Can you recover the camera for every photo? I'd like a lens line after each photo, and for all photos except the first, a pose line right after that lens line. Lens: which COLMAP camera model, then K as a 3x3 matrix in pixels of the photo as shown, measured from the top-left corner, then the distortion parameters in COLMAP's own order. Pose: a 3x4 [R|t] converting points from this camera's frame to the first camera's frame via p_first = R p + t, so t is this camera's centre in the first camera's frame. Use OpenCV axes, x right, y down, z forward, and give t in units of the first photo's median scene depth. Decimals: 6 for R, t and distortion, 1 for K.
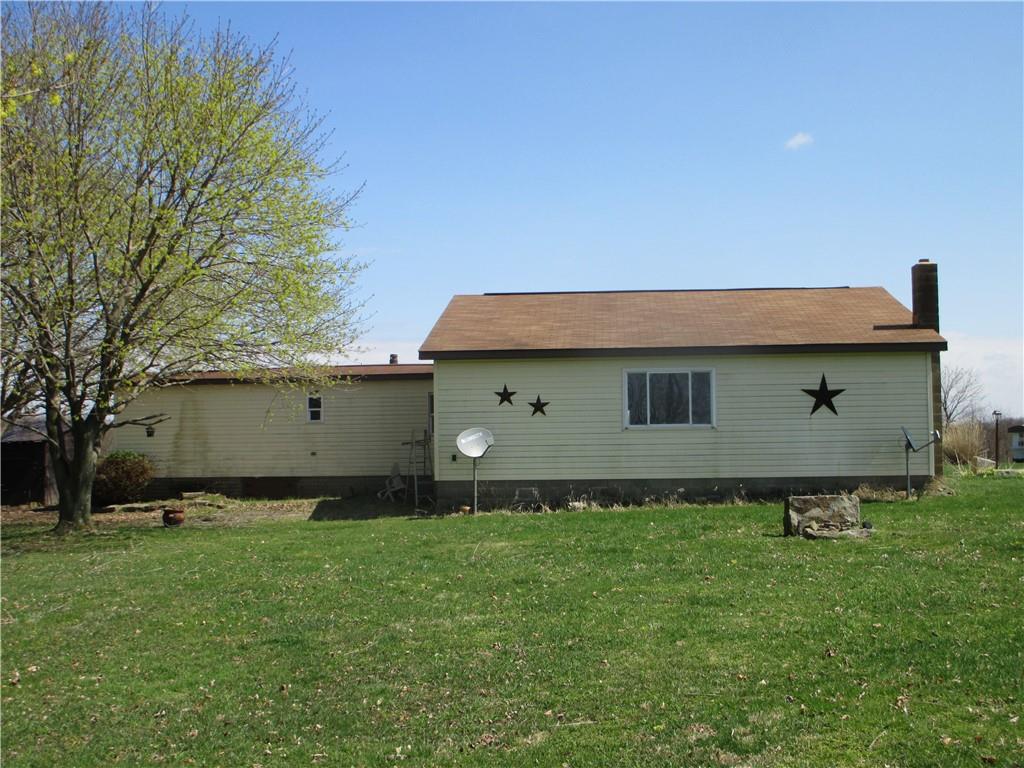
lens RADIAL K [[1122.4, 0, 509.7], [0, 1122.4, 384.5], [0, 0, 1]] dist [-0.045046, 0.000000]
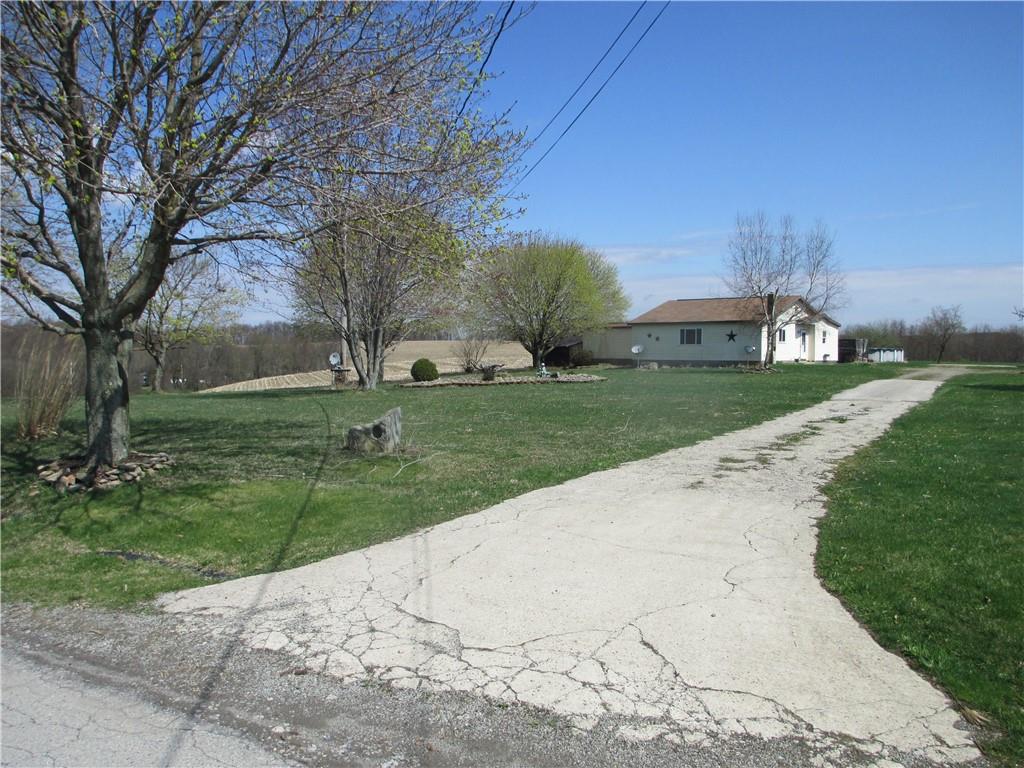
lens RADIAL K [[822.3, 0, 508.3], [0, 822.3, 385.2], [0, 0, 1]] dist [0.052633, 0.000372]
pose [[0.793720, 0.035822, -0.607228, 1.245776], [0.031086, 0.994571, 0.099305, -0.108680], [0.607489, -0.097696, 0.788297, -1.356930]]
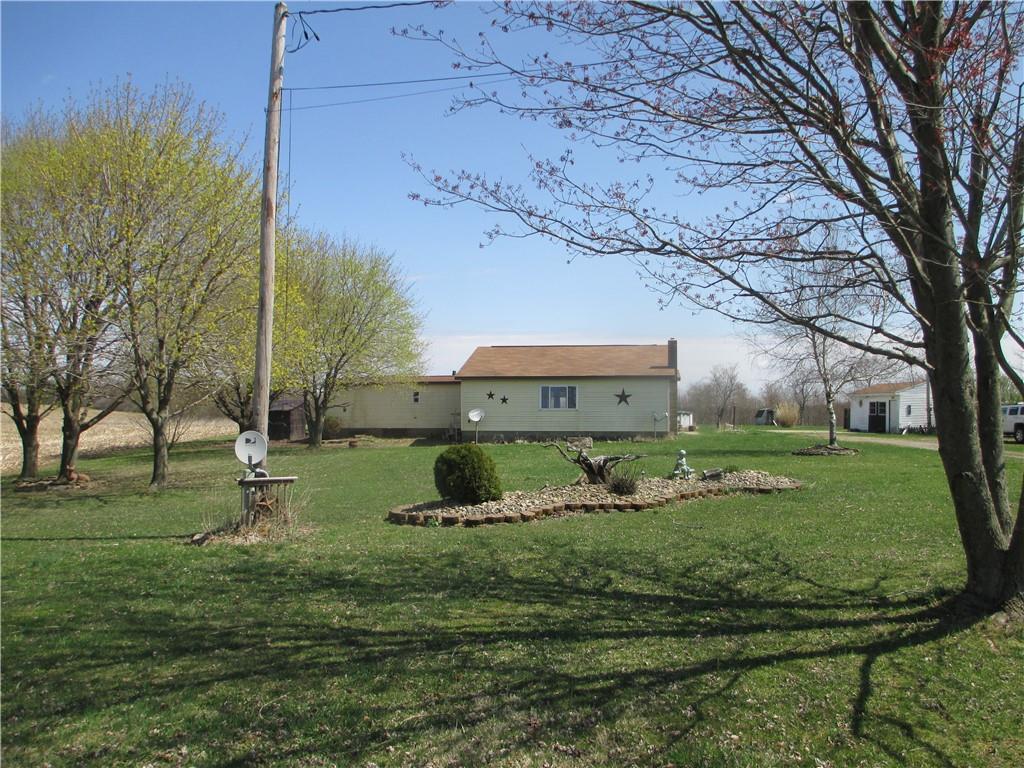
lens RADIAL K [[822.3, 0, 517.9], [0, 822.3, 382.6], [0, 0, 1]] dist [0.052633, 0.000372]
pose [[0.996898, 0.009013, -0.078187, 0.193199], [-0.007042, 0.999652, 0.025441, -0.063124], [0.078389, -0.024812, 0.996614, -0.747536]]
